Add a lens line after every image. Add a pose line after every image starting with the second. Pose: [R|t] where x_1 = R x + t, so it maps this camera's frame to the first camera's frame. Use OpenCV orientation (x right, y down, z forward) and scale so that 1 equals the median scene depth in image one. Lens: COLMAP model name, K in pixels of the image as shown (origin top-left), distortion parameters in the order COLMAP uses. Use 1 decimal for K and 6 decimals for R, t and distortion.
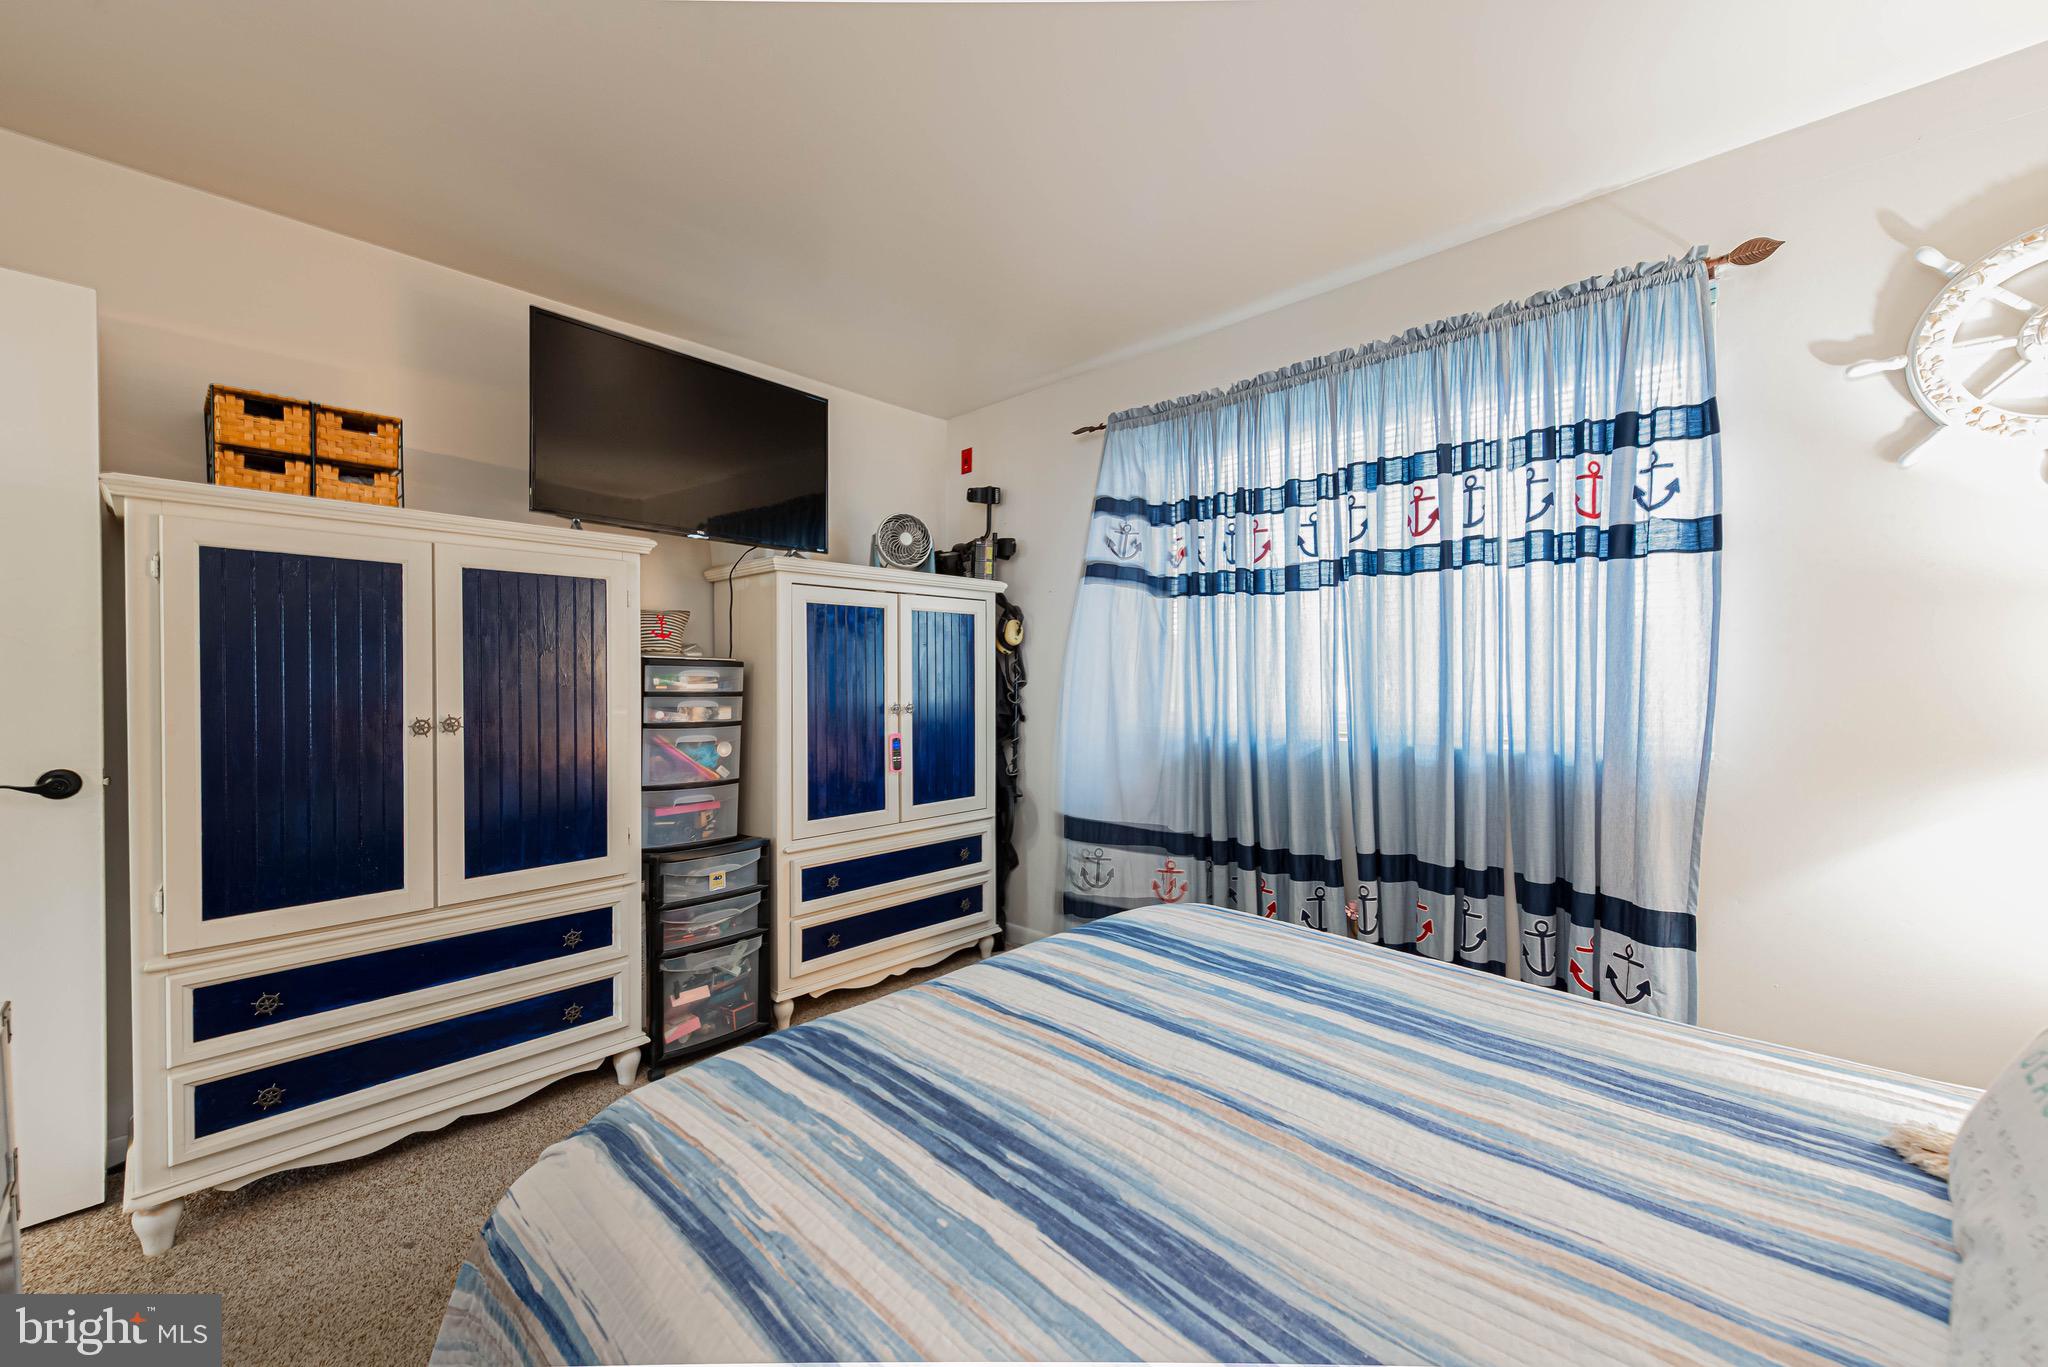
lens RADIAL K [[812.8, 0, 1013.7], [0, 812.8, 681.9], [0, 0, 1]] dist [0.010438, -0.005076]
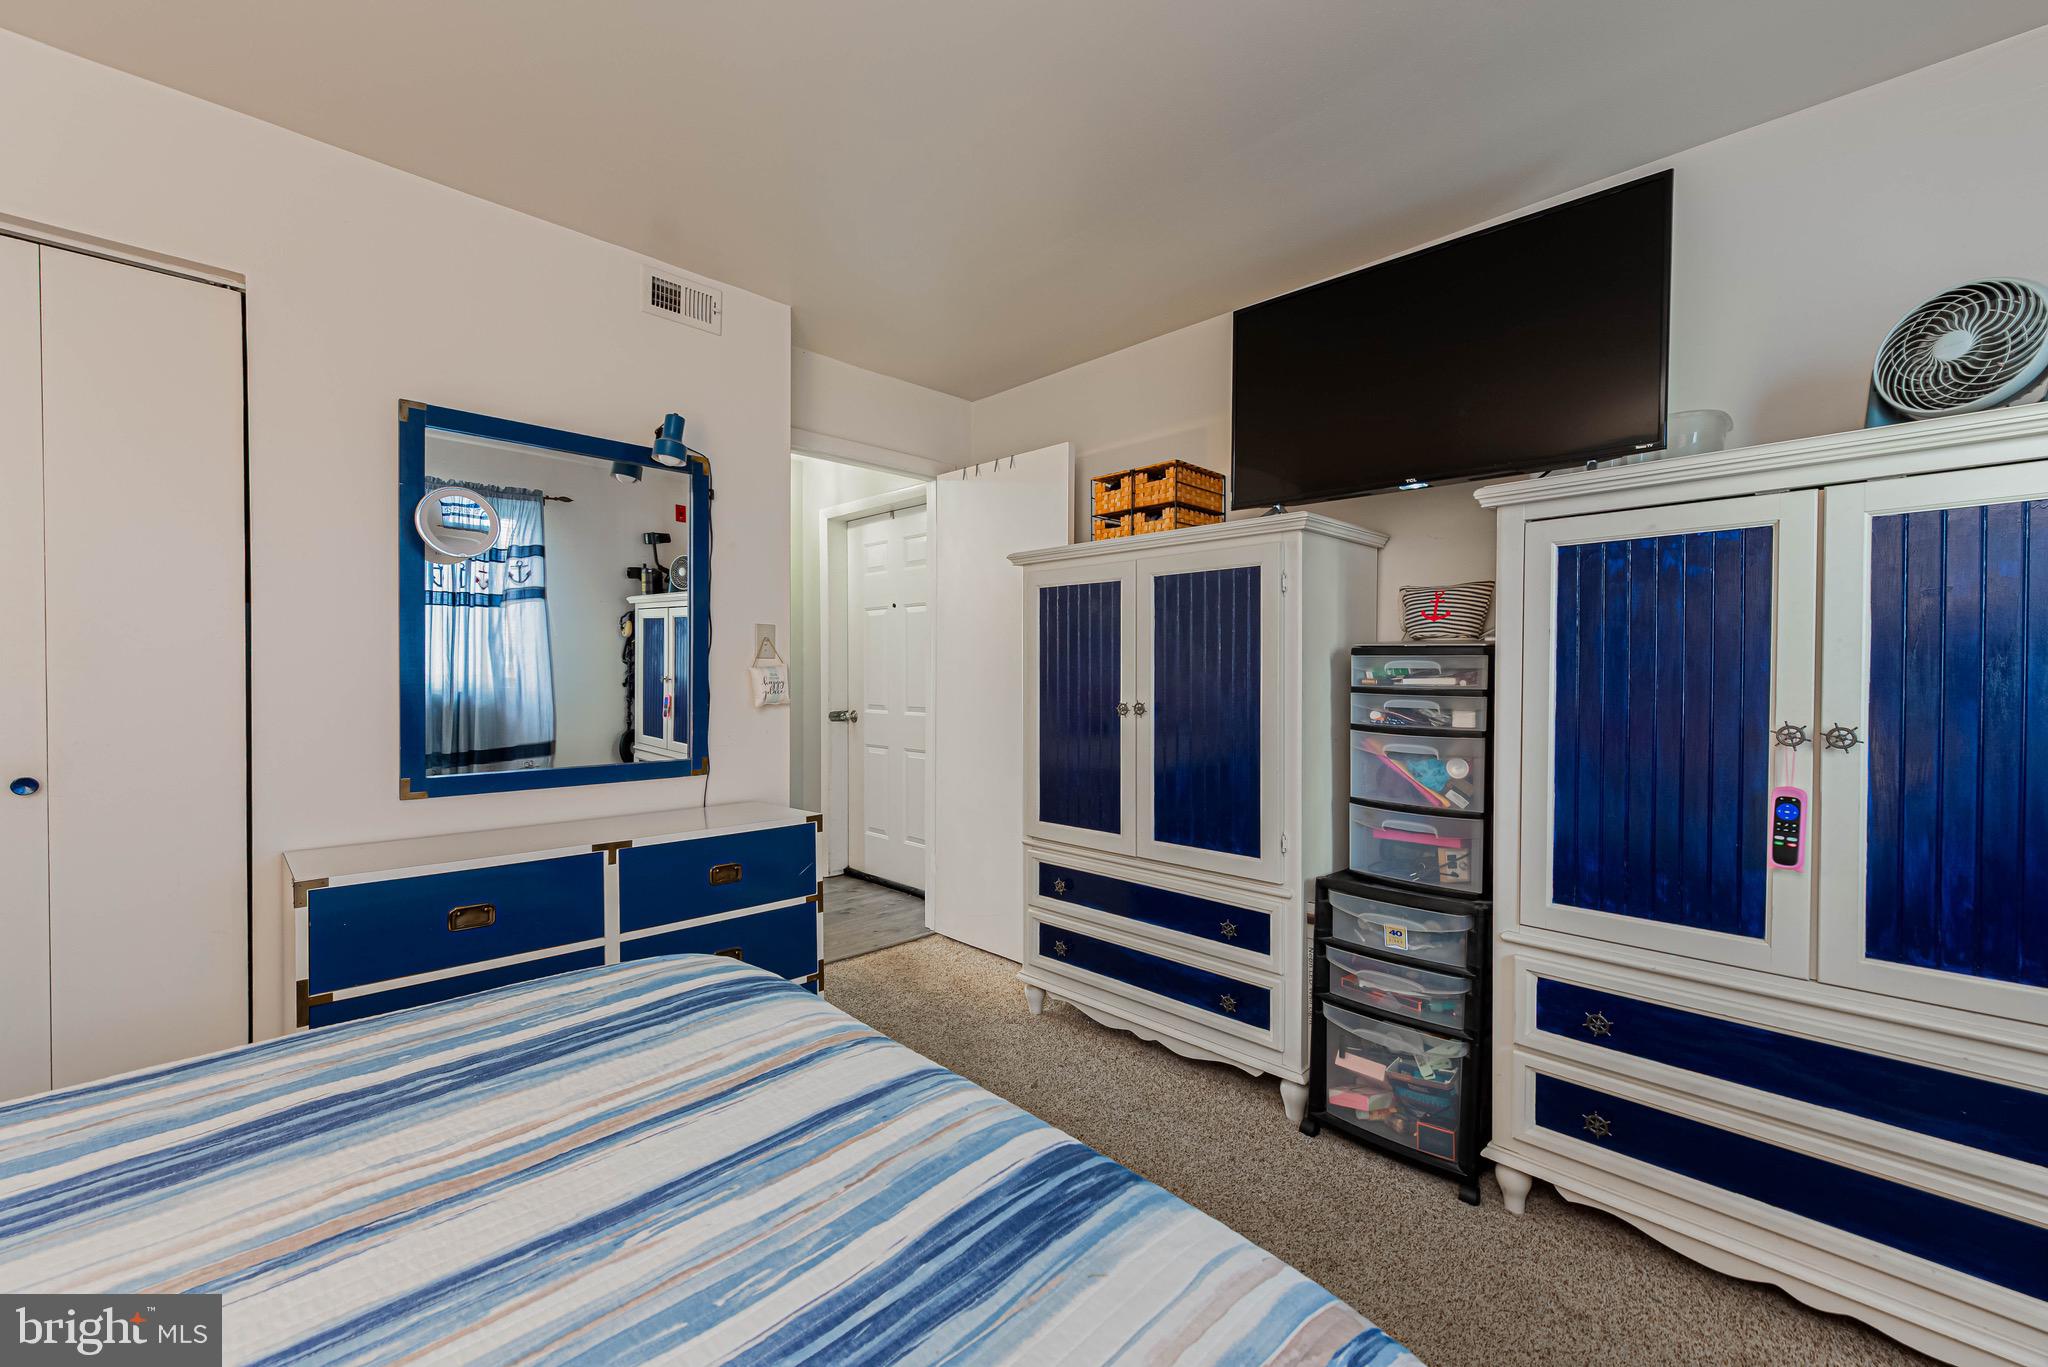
lens RADIAL K [[812.8, 0, 1013.7], [0, 812.8, 681.9], [0, 0, 1]] dist [0.010438, -0.005076]
pose [[-0.027896, 0.012435, -0.999533, 0.493622], [-0.007376, 0.999893, 0.012645, -0.001155], [0.999584, 0.007725, -0.027801, 0.807366]]
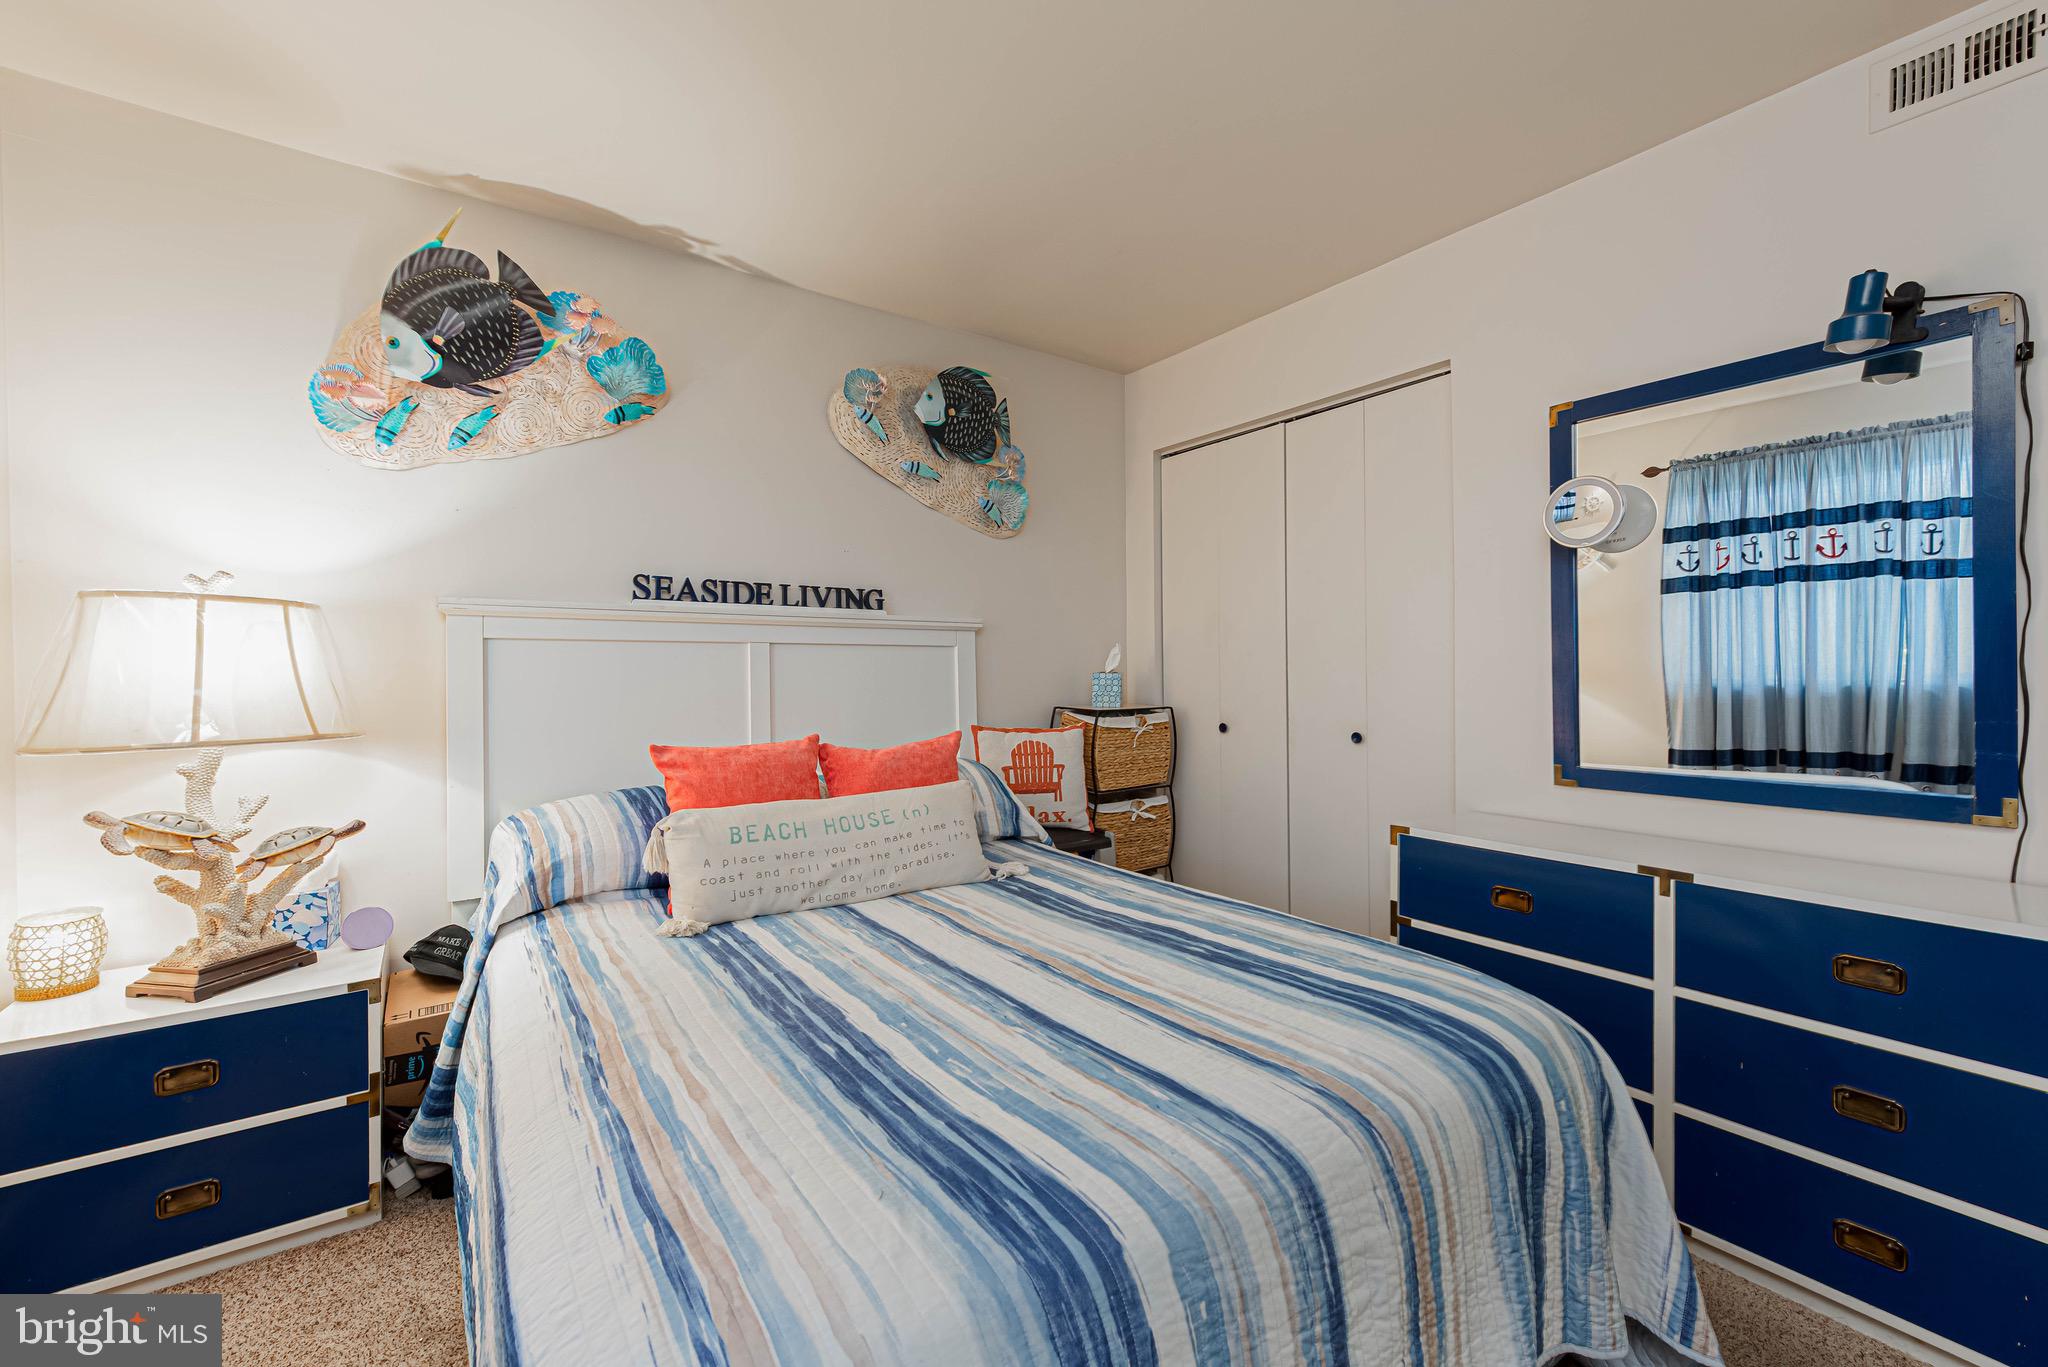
lens RADIAL K [[829.7, 0, 1014.2], [0, 829.7, 653.5], [0, 0, 1]] dist [0.001445, -0.000110]
pose [[-0.982010, 0.017432, 0.188025, 0.018717], [0.013869, 0.999699, -0.020249, 0.003323], [-0.188321, -0.017277, -0.981956, 1.209579]]
